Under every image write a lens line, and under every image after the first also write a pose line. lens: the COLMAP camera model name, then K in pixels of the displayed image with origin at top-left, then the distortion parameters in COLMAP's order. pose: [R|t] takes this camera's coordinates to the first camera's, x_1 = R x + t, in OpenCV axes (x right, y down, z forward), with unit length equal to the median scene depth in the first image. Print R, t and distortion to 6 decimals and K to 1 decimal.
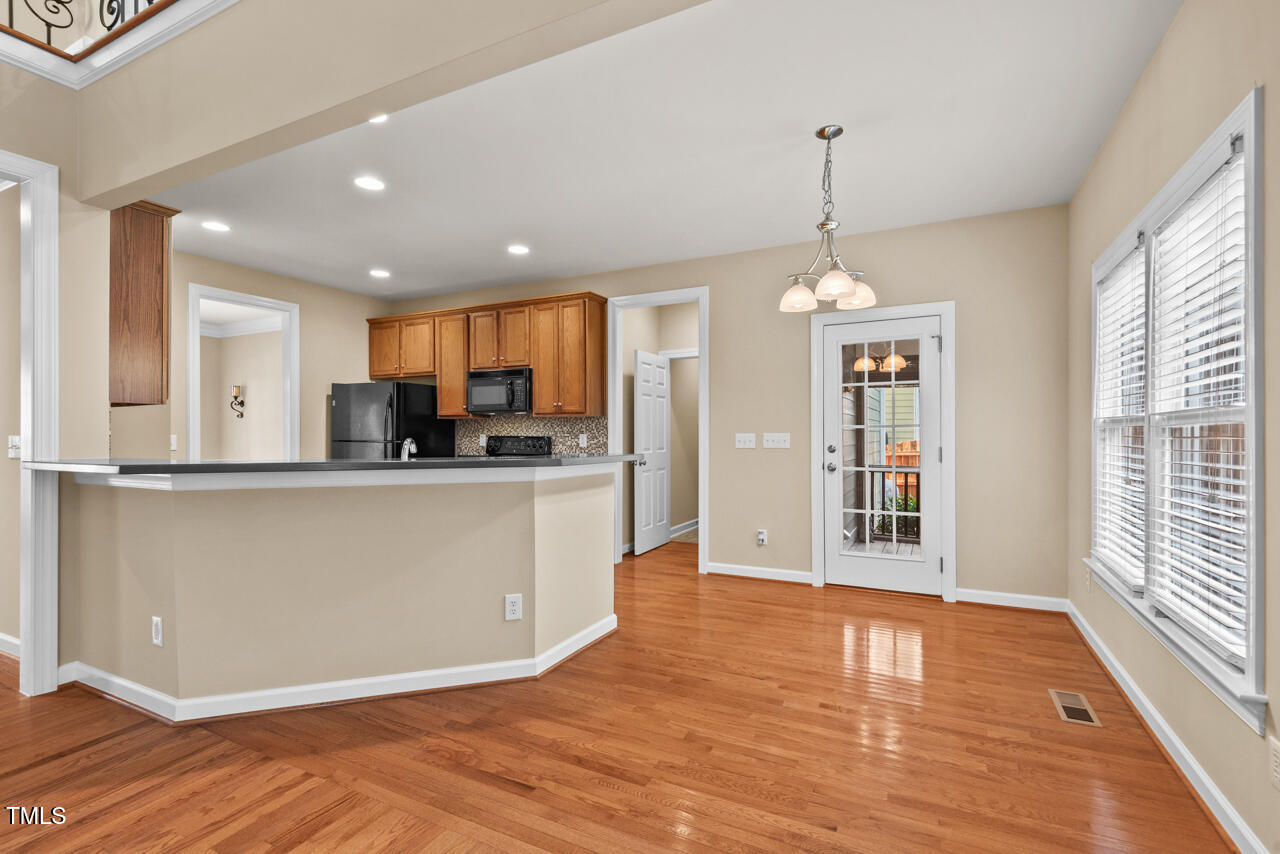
lens RADIAL K [[581.3, 0, 642.2], [0, 581.3, 433.2], [0, 0, 1]] dist [0.023265, -0.014520]
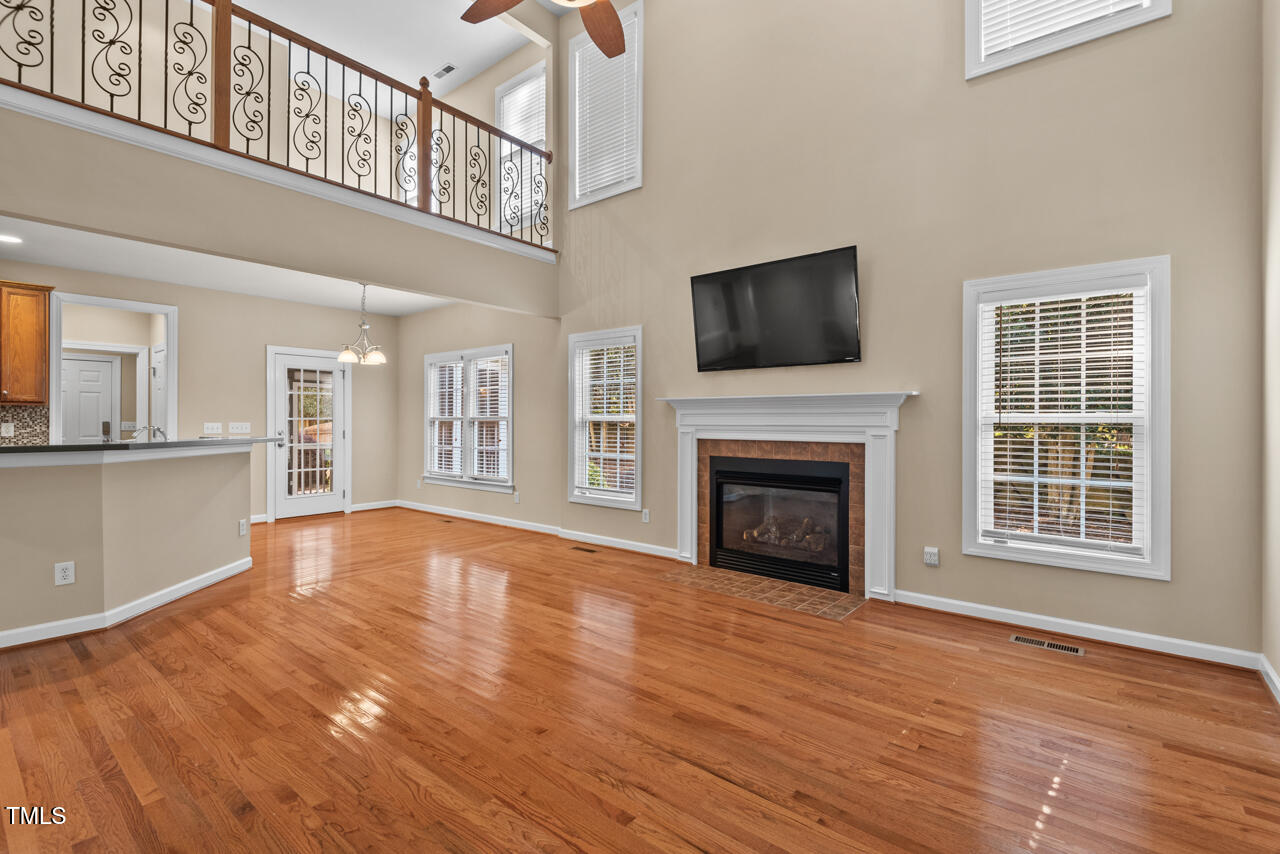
lens RADIAL K [[581.3, 0, 641.1], [0, 581.3, 426.8], [0, 0, 1]] dist [0.023265, -0.014520]
pose [[0.225702, -0.005656, 0.974180, -1.435118], [-0.002893, 0.999975, 0.006476, -0.002440], [-0.974192, -0.004280, 0.225680, -0.437781]]
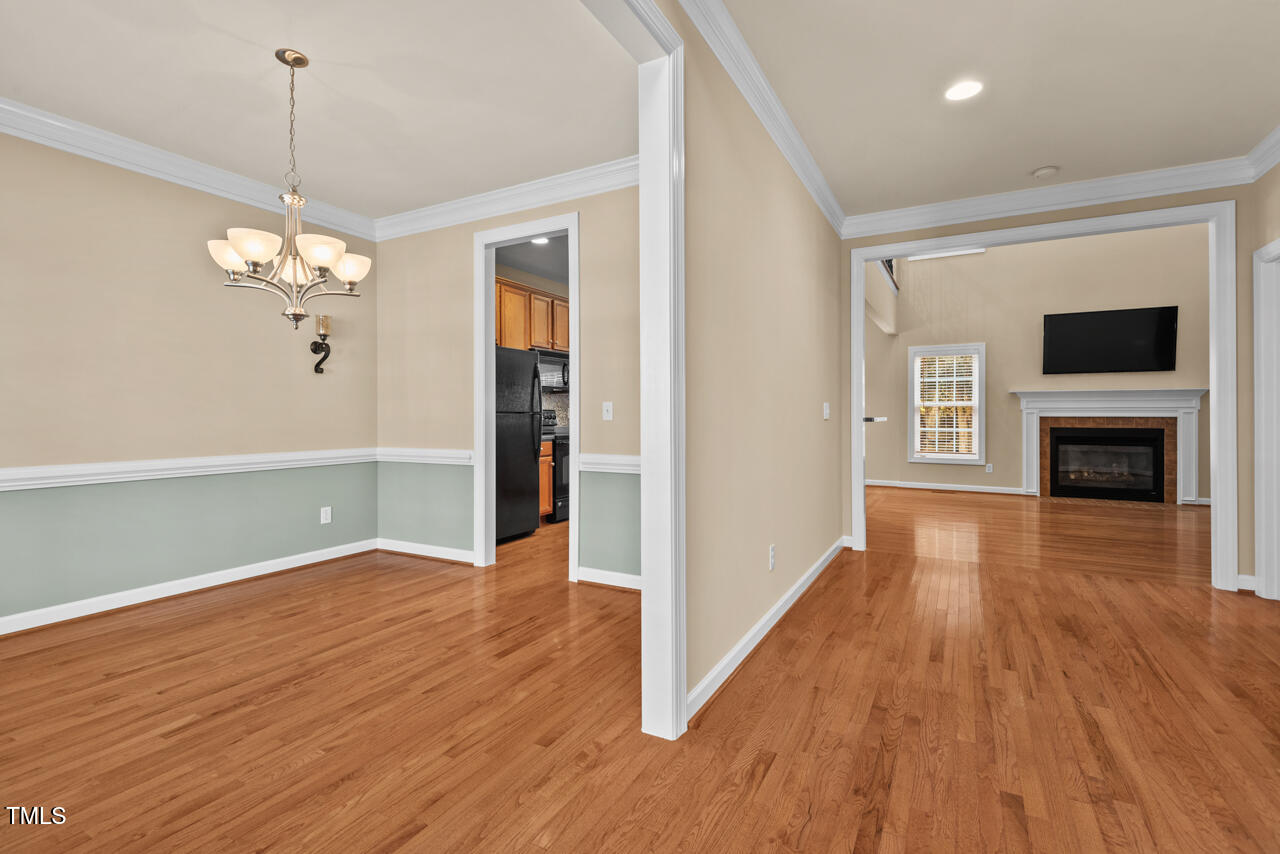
lens RADIAL K [[581.3, 0, 644.0], [0, 581.3, 416.0], [0, 0, 1]] dist [0.023265, -0.014520]
pose [[0.047383, 0.004894, 0.998865, -2.458122], [-0.000496, 0.999988, -0.004876, 0.049631], [-0.998877, -0.000265, 0.047385, 1.348021]]
